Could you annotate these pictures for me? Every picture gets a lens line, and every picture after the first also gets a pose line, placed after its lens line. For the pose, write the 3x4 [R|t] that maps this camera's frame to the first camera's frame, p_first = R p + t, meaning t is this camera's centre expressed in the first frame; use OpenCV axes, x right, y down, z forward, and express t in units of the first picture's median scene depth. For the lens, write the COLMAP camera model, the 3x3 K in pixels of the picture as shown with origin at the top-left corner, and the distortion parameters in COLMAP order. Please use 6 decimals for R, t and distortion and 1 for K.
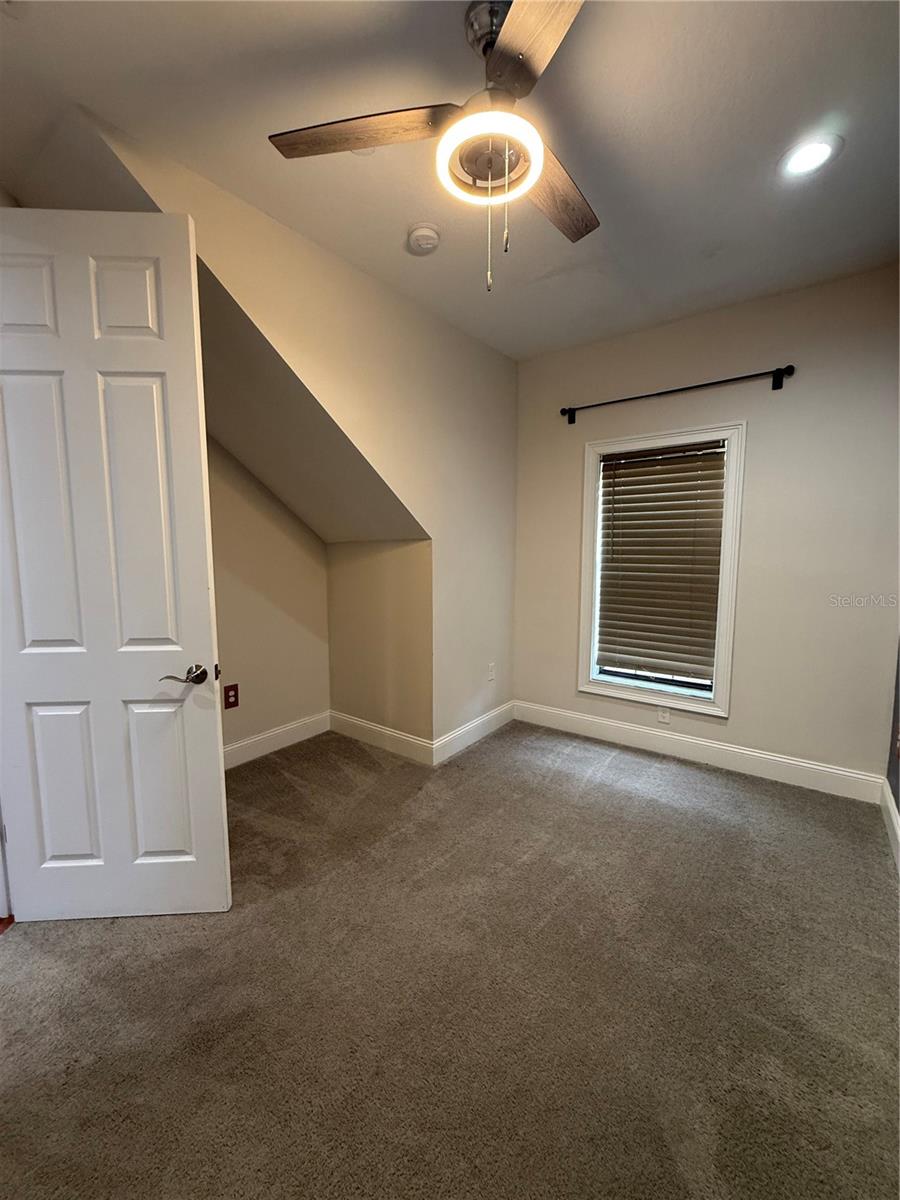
lens RADIAL K [[479.5, 0, 451.5], [0, 479.5, 599.4], [0, 0, 1]] dist [-0.002325, 0.000175]
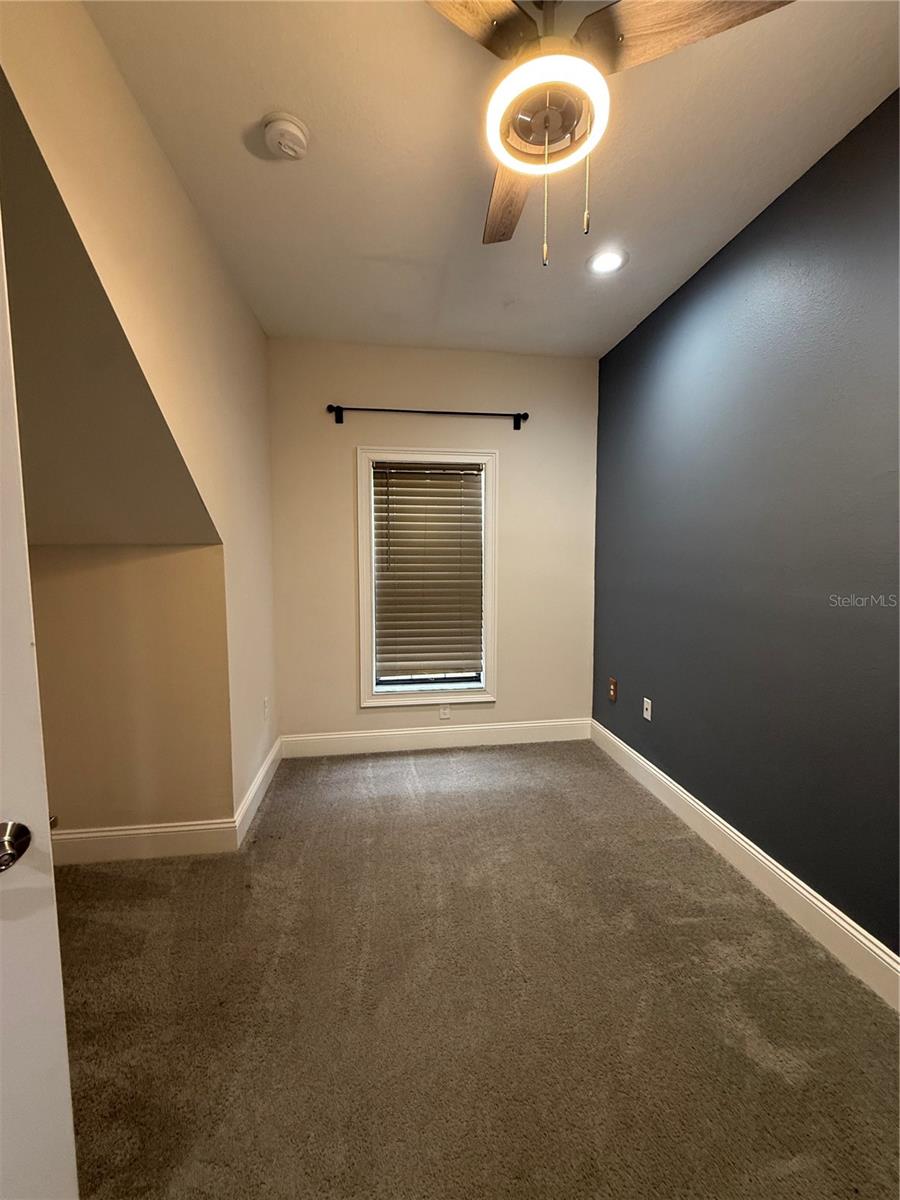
lens RADIAL K [[479.5, 0, 450.5], [0, 479.5, 598.4], [0, 0, 1]] dist [-0.002325, 0.000175]
pose [[0.704088, -0.060275, 0.707550, -0.302030], [0.074695, 0.997150, 0.010616, -0.023299], [-0.706173, 0.045376, 0.706584, 0.224794]]
